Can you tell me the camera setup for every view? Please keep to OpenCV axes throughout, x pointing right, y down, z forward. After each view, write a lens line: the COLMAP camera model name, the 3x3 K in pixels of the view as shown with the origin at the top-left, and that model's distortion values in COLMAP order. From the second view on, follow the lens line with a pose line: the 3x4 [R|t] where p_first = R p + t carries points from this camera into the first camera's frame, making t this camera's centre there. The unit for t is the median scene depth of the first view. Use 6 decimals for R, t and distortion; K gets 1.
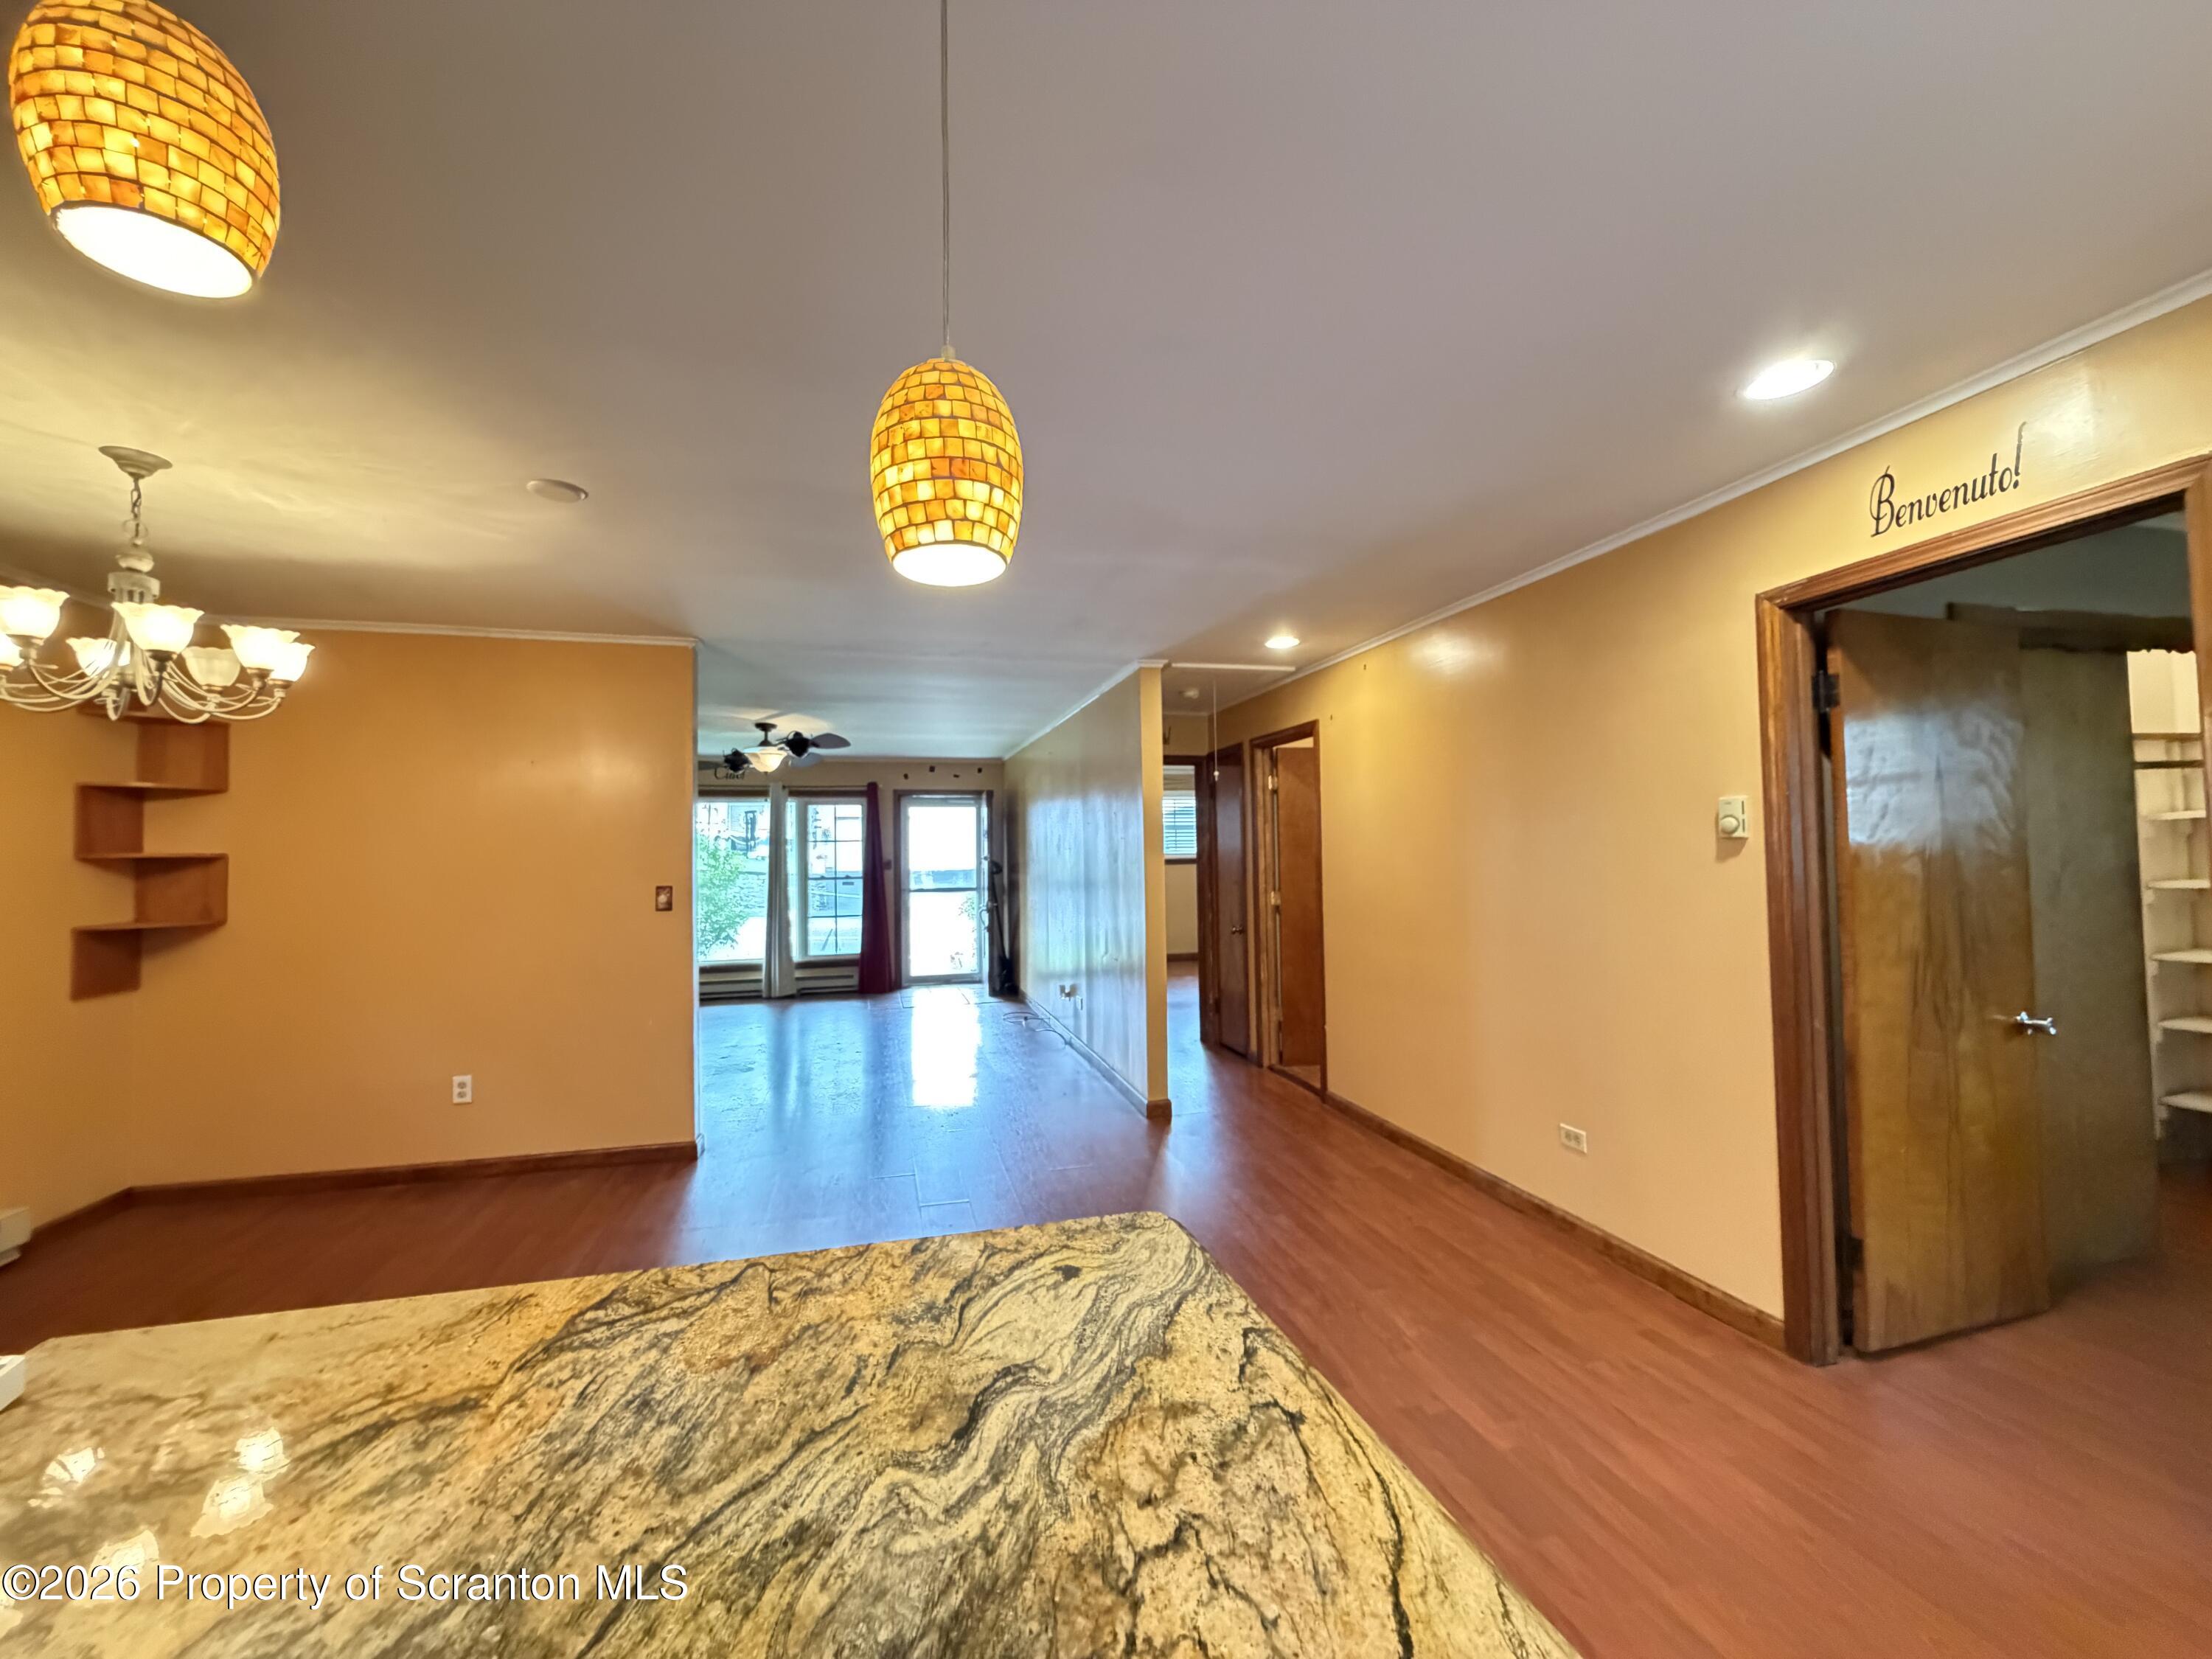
lens RADIAL K [[885.1, 0, 1096.5], [0, 885.1, 828.7], [0, 0, 1]] dist [0.011789, -0.006346]
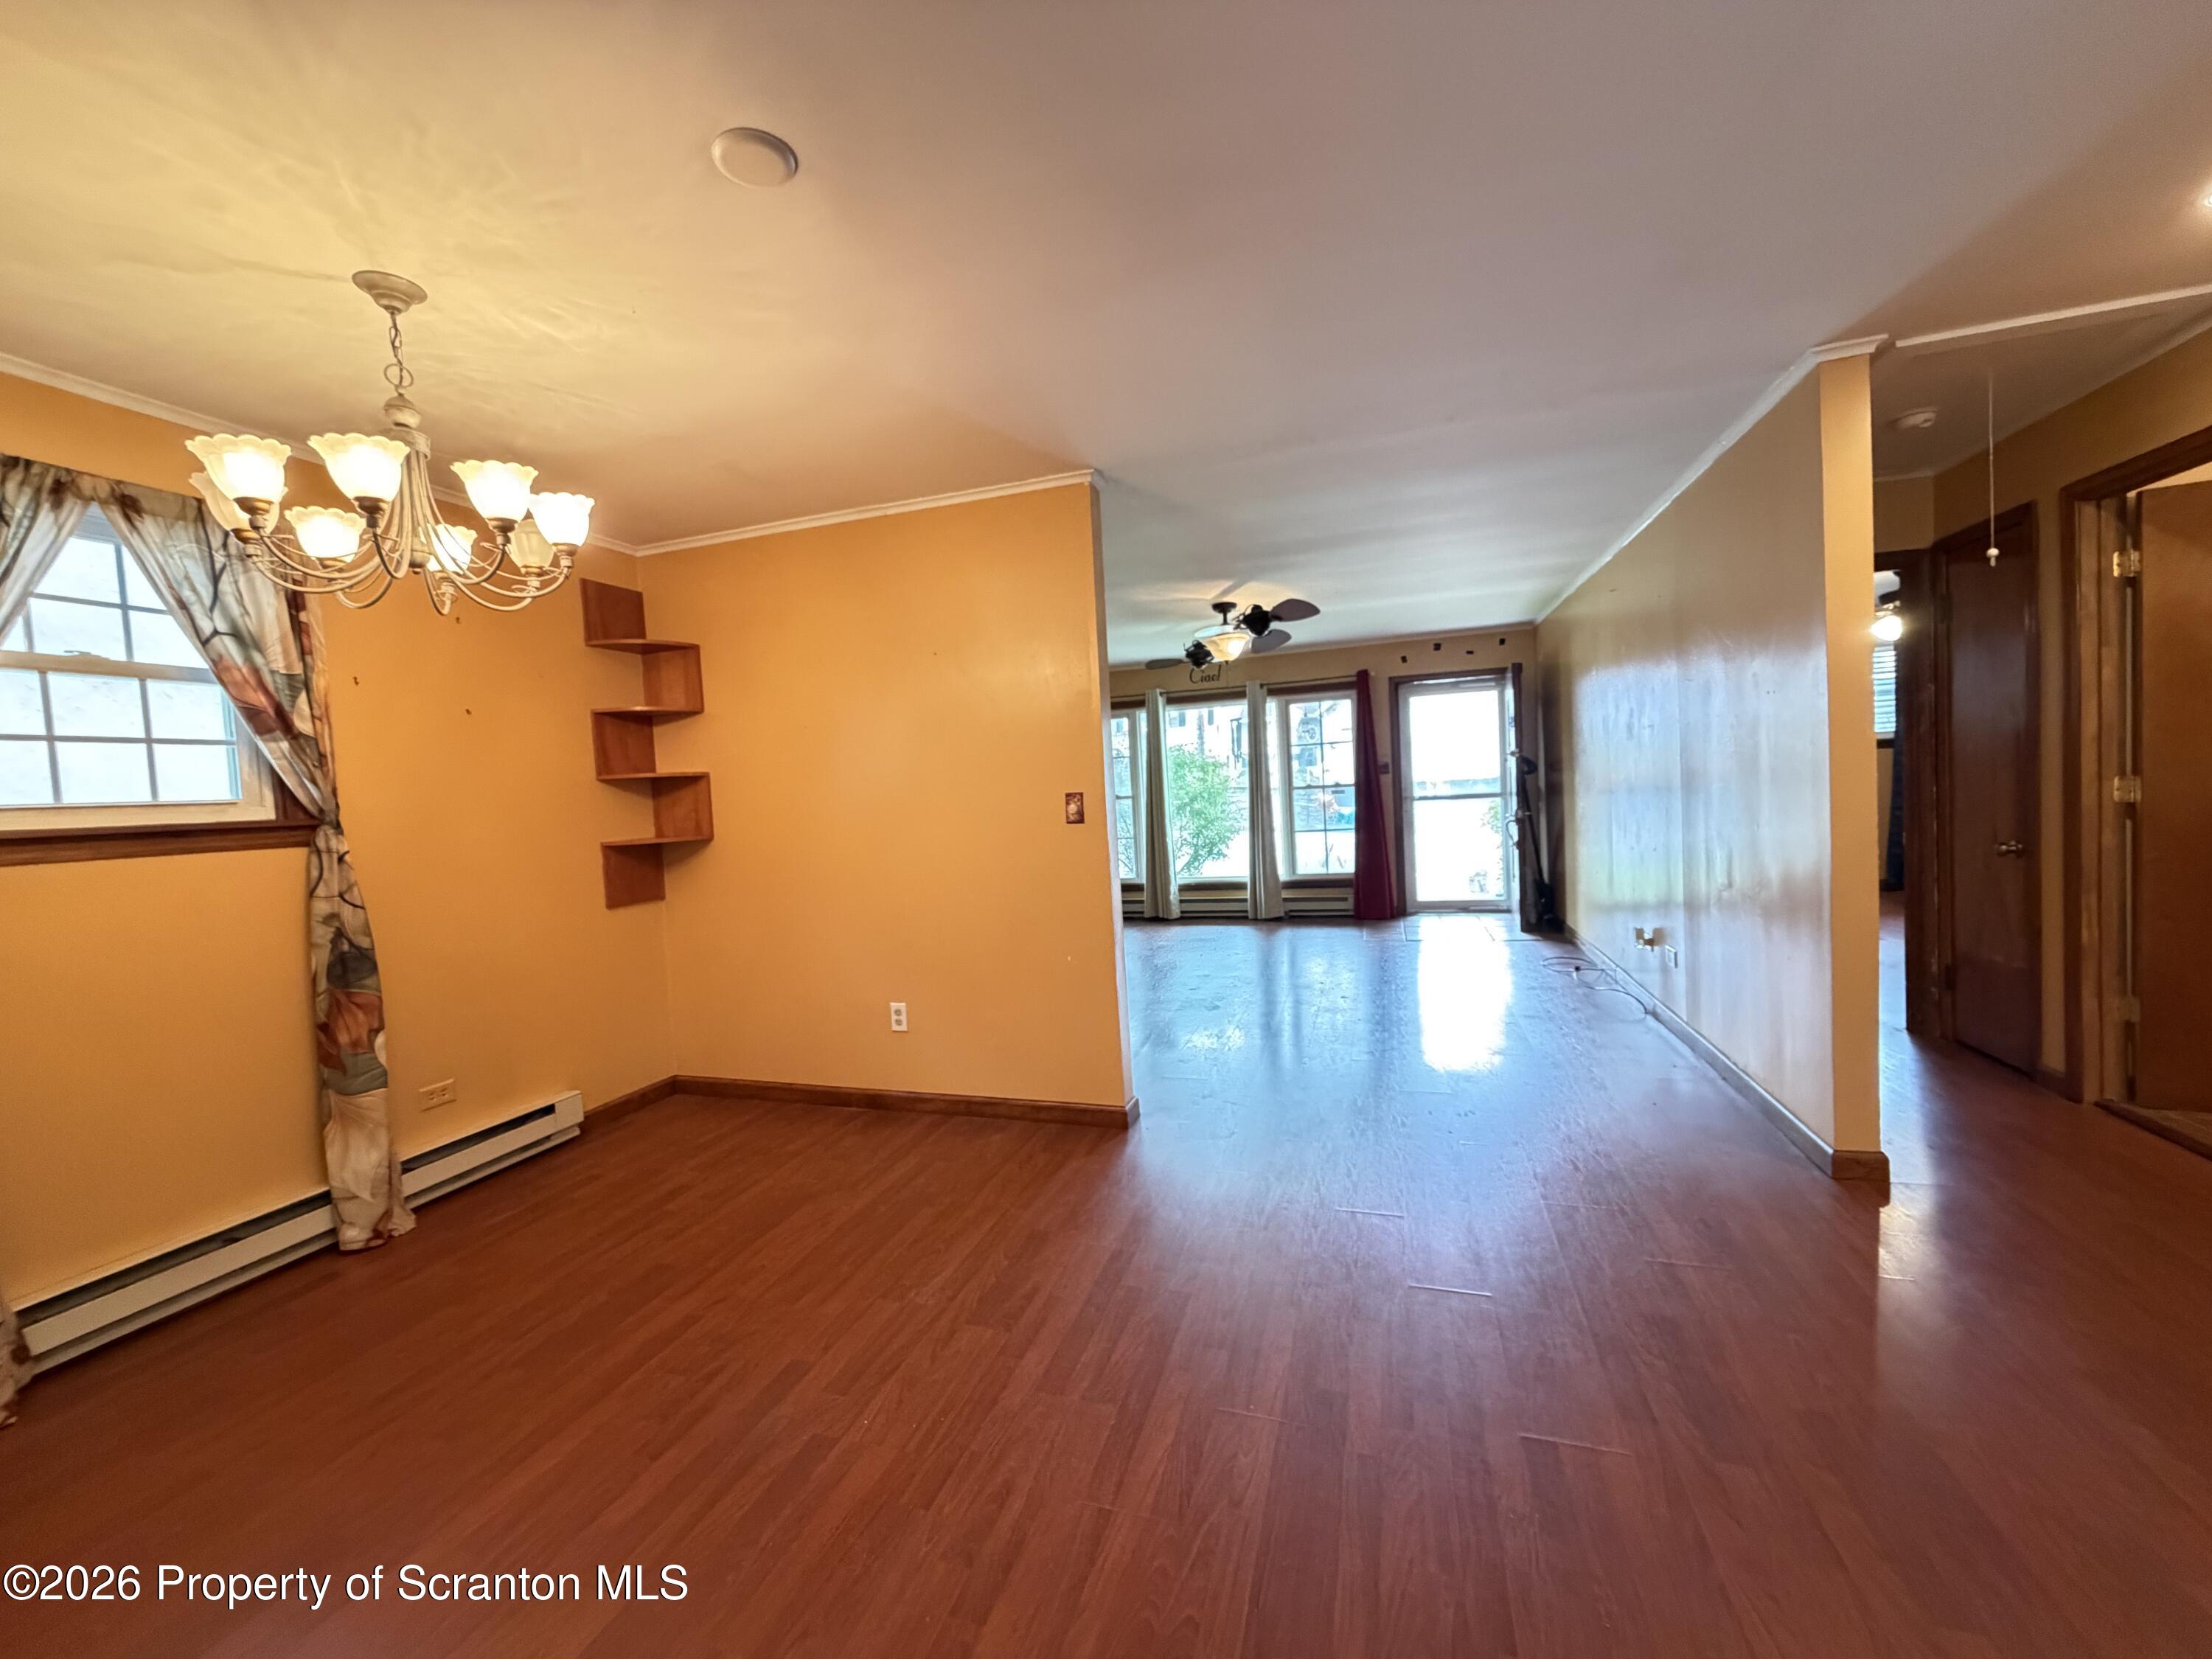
lens RADIAL K [[883.5, 0, 1098.2], [0, 883.5, 830.7], [0, 0, 1]] dist [0.001156, -0.000160]
pose [[0.844683, -0.006091, -0.535232, -0.029258], [0.058334, 0.995027, 0.080737, 0.025829], [0.532078, -0.099419, 0.840838, 0.242483]]
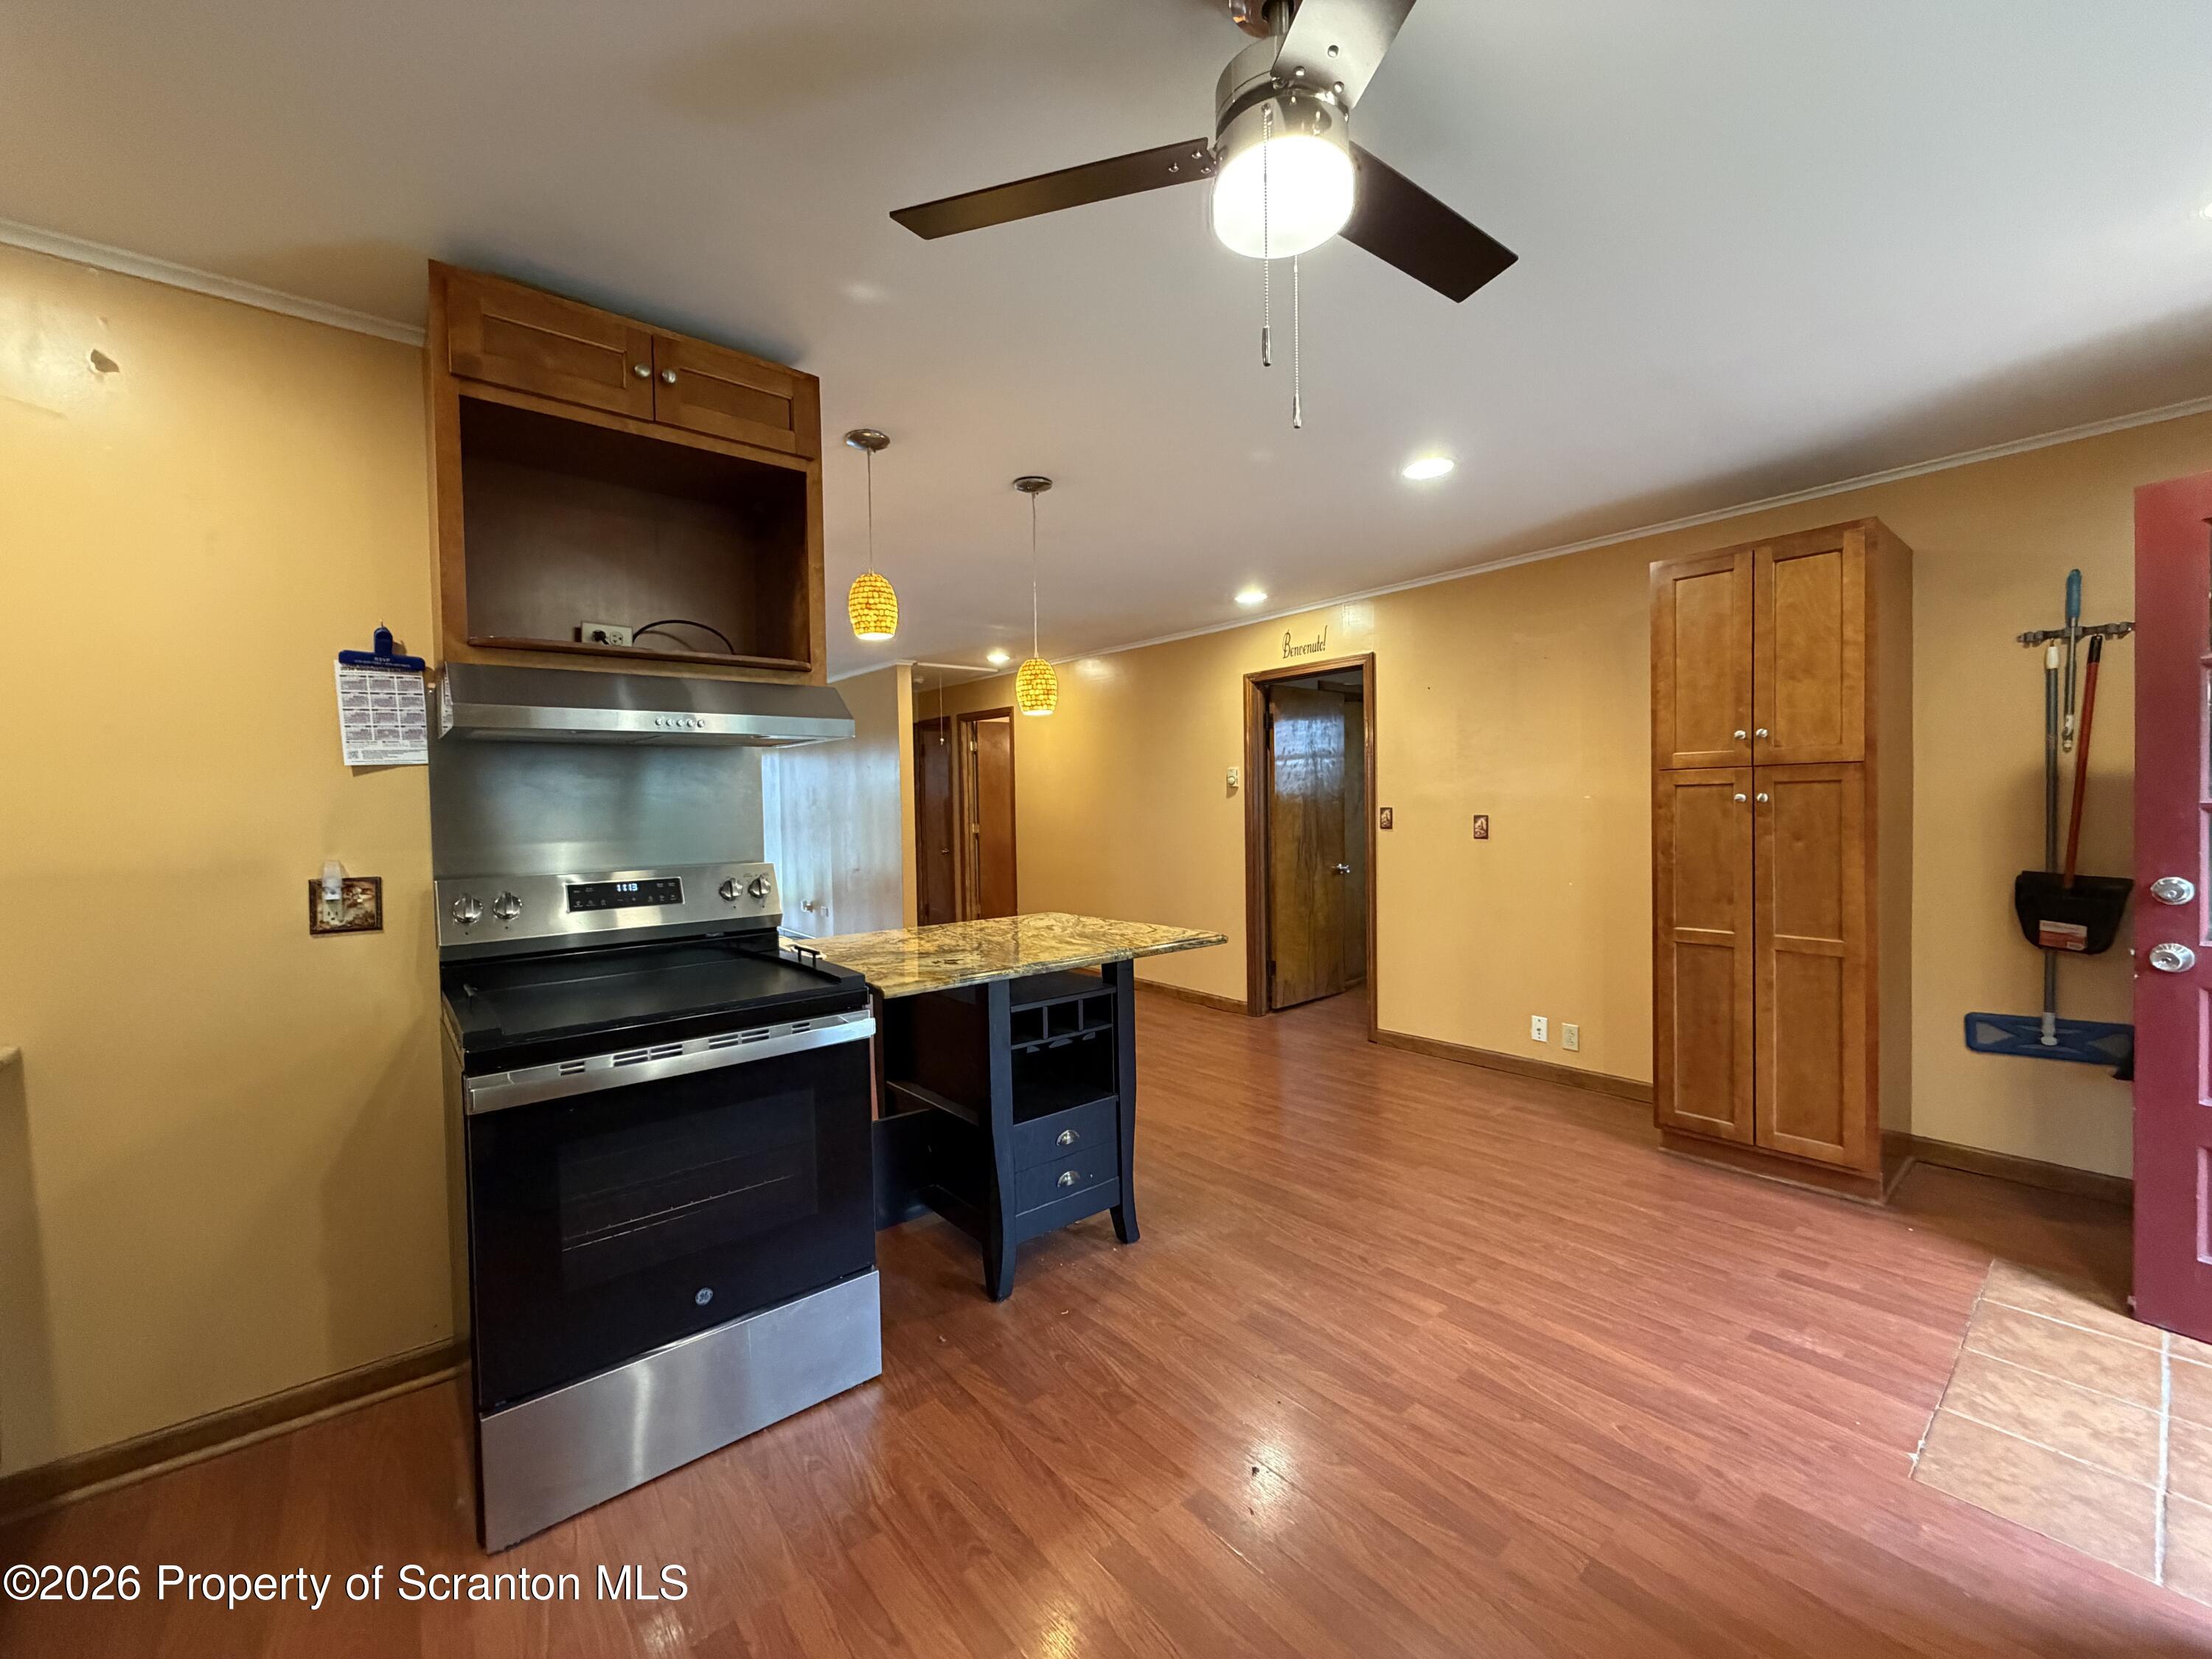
lens RADIAL K [[885.1, 0, 1096.5], [0, 885.1, 828.7], [0, 0, 1]] dist [0.011789, -0.006346]
pose [[0.906423, -0.015103, 0.422100, -0.220676], [-0.009923, 0.998323, 0.057030, -0.003399], [-0.422254, -0.055882, 0.904754, -0.362625]]
